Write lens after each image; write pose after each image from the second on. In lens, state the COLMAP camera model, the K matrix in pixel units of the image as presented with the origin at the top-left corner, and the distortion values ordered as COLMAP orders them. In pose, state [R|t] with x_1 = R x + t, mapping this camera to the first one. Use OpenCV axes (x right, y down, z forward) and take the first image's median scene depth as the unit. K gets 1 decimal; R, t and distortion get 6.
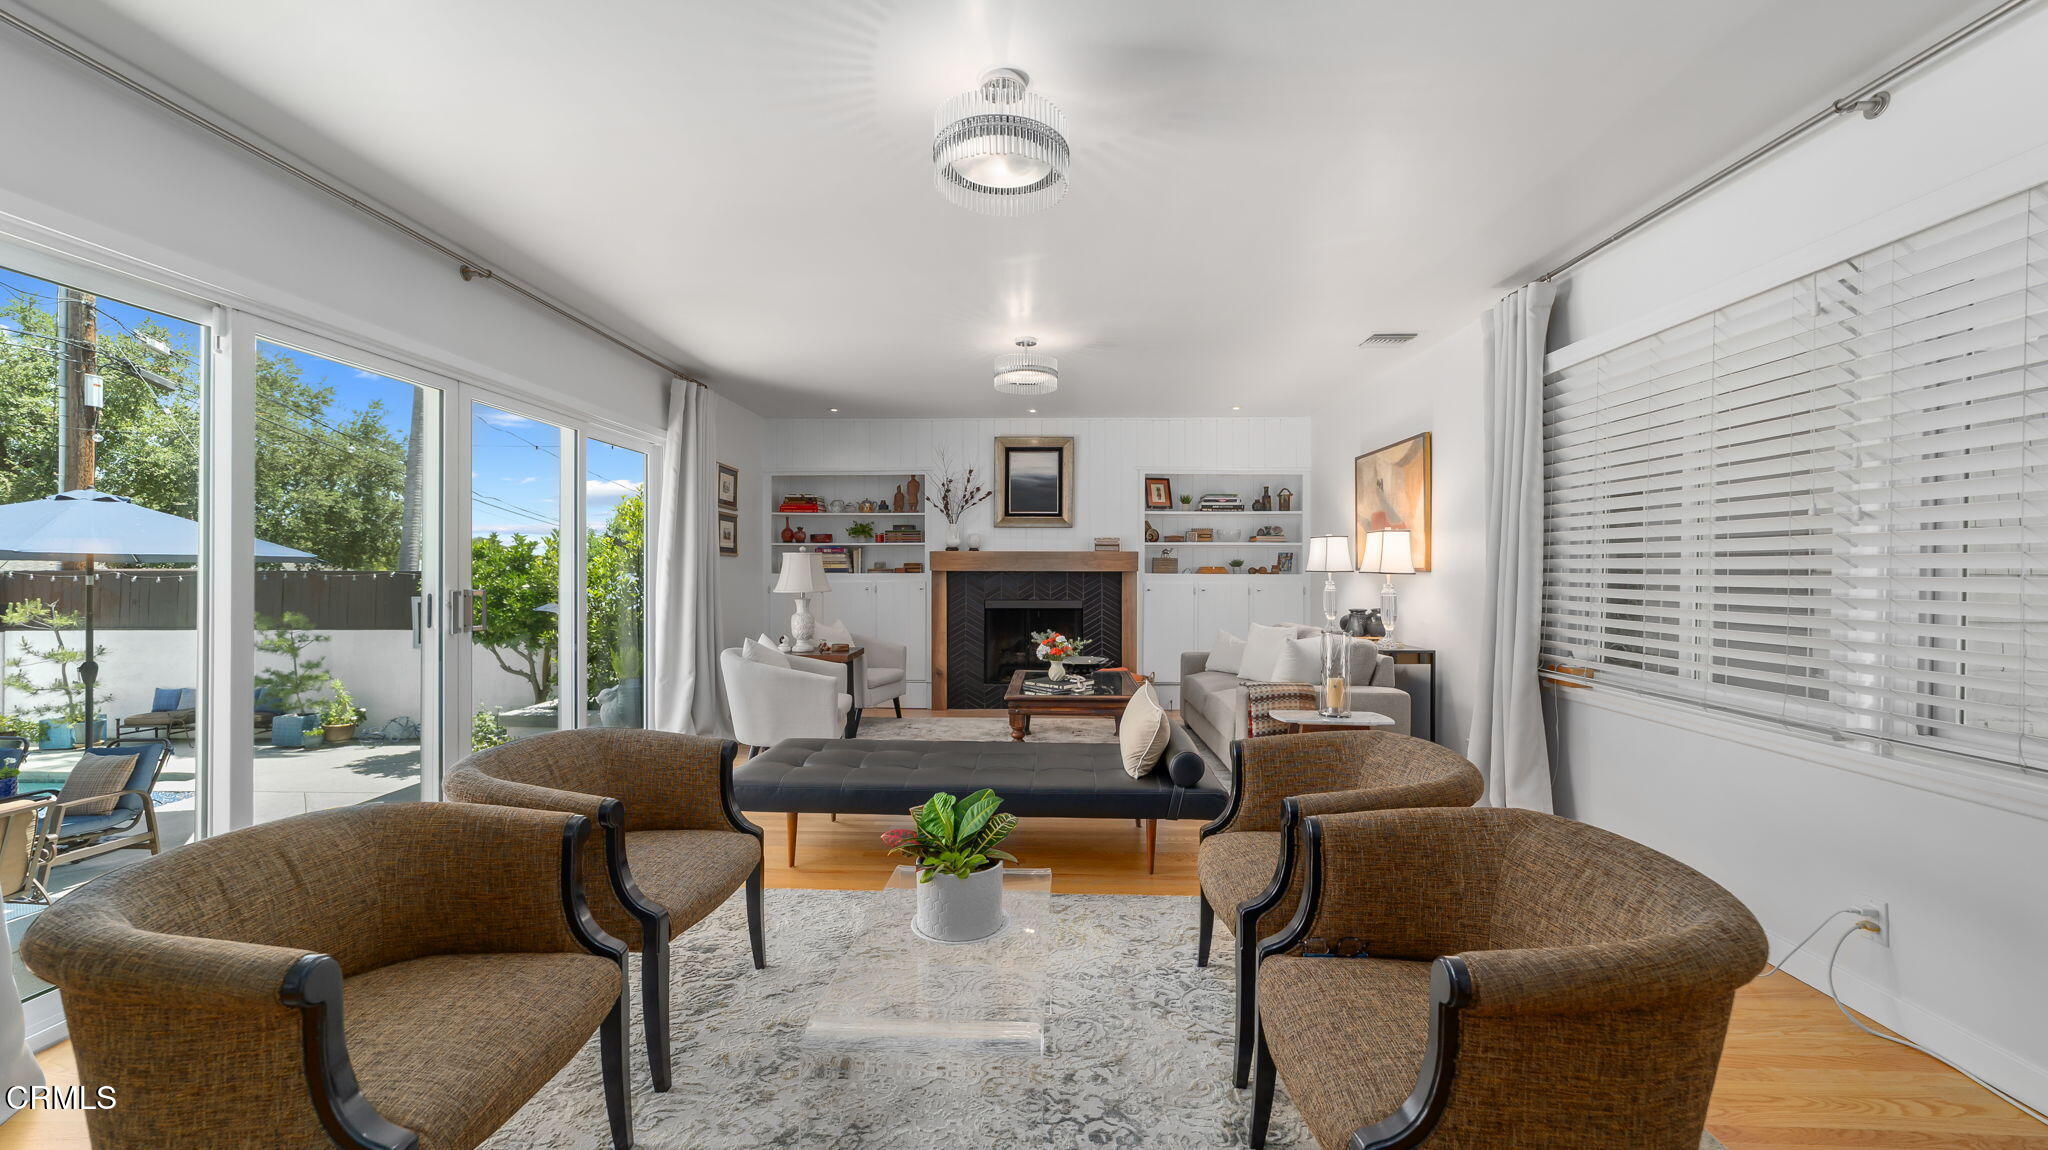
lens RADIAL K [[818.1, 0, 1019.1], [0, 818.1, 562.1], [0, 0, 1]] dist [-0.000767, -0.000101]
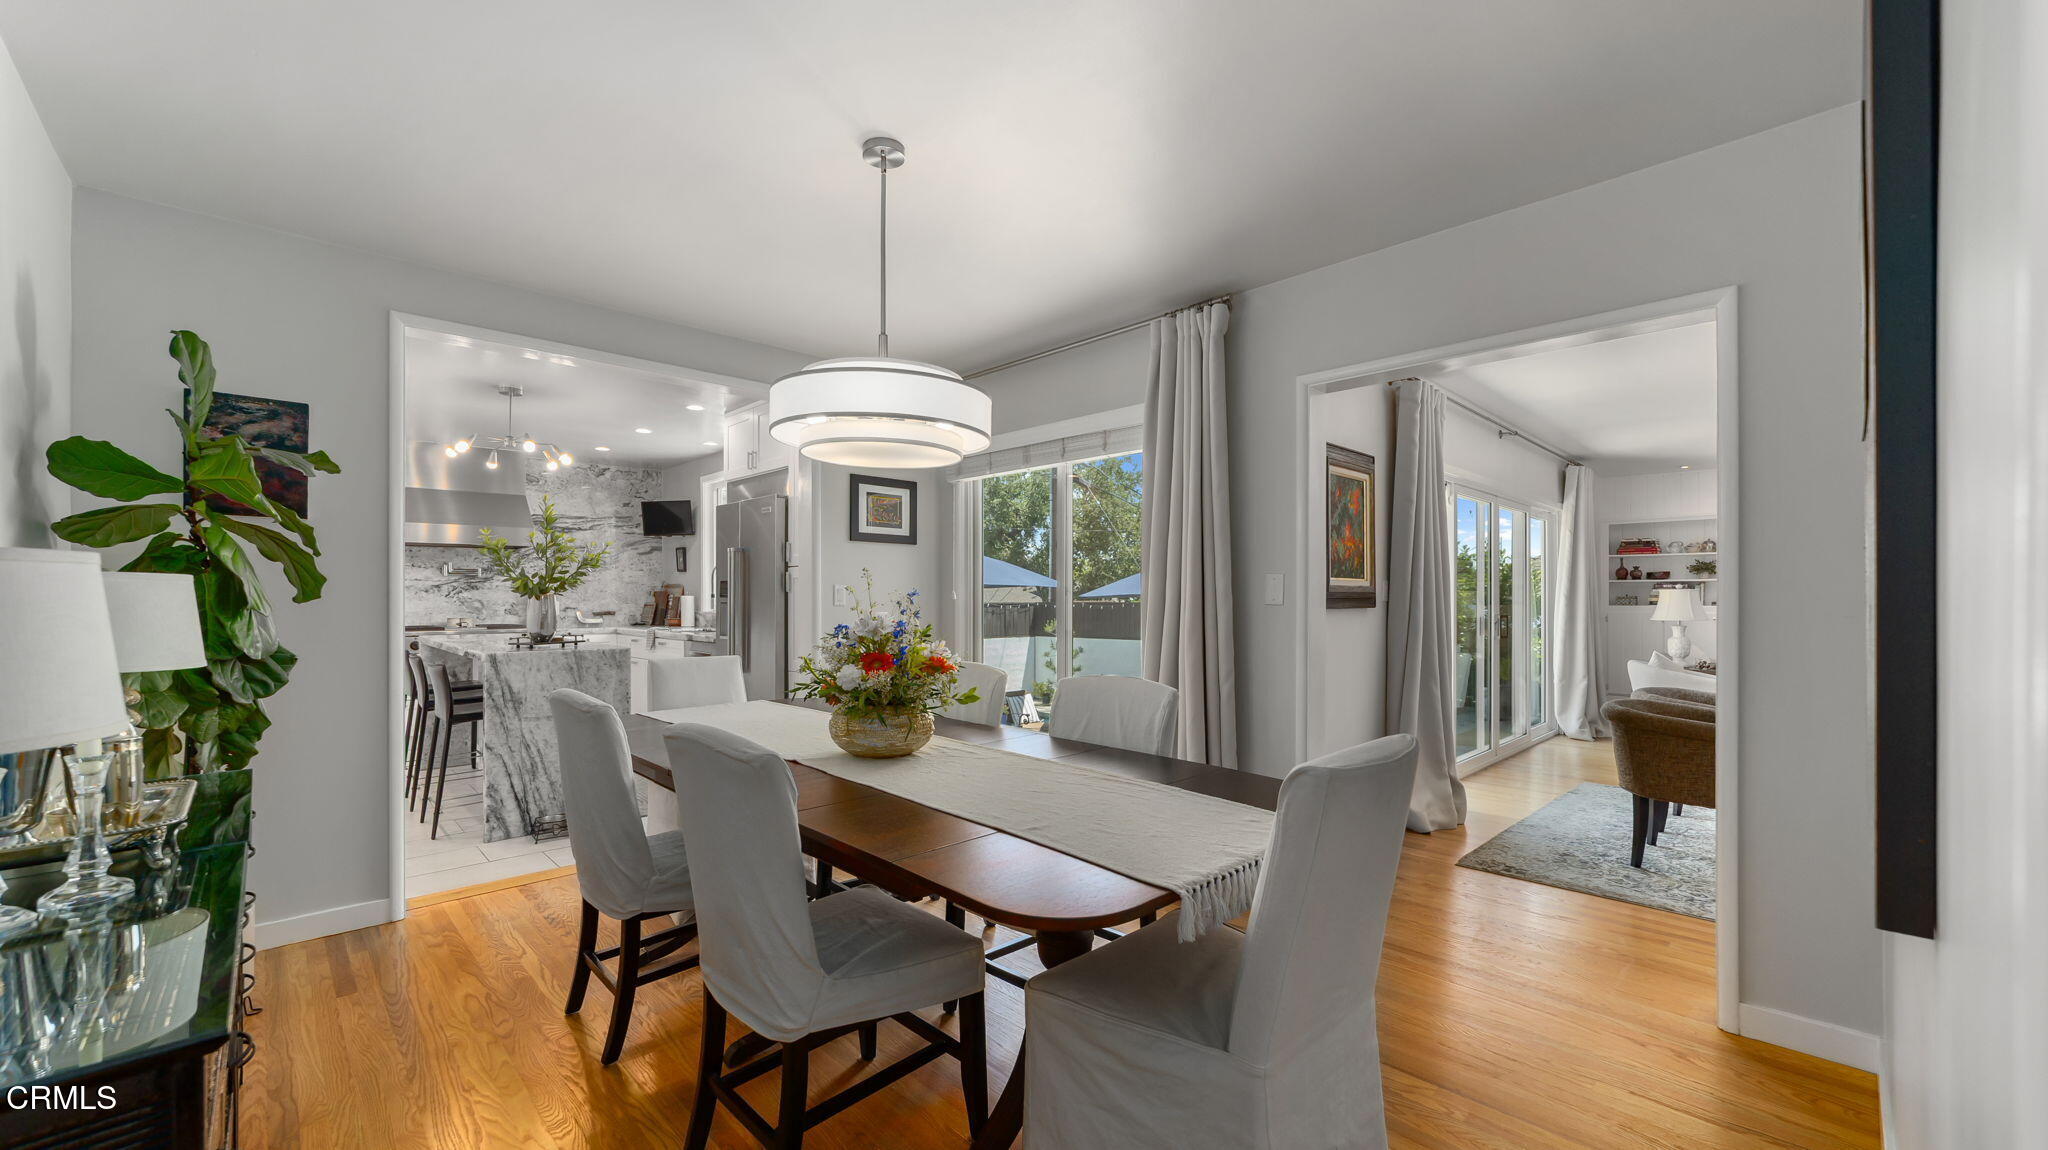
lens RADIAL K [[802.4, 0, 1026.7], [0, 802.4, 601.0], [0, 0, 1]] dist [0.000990, 0.000002]
pose [[0.724230, 0.000472, -0.689558, -0.108647], [0.006172, 0.999955, 0.007167, -0.006780], [0.689530, -0.009446, 0.724195, -0.466119]]
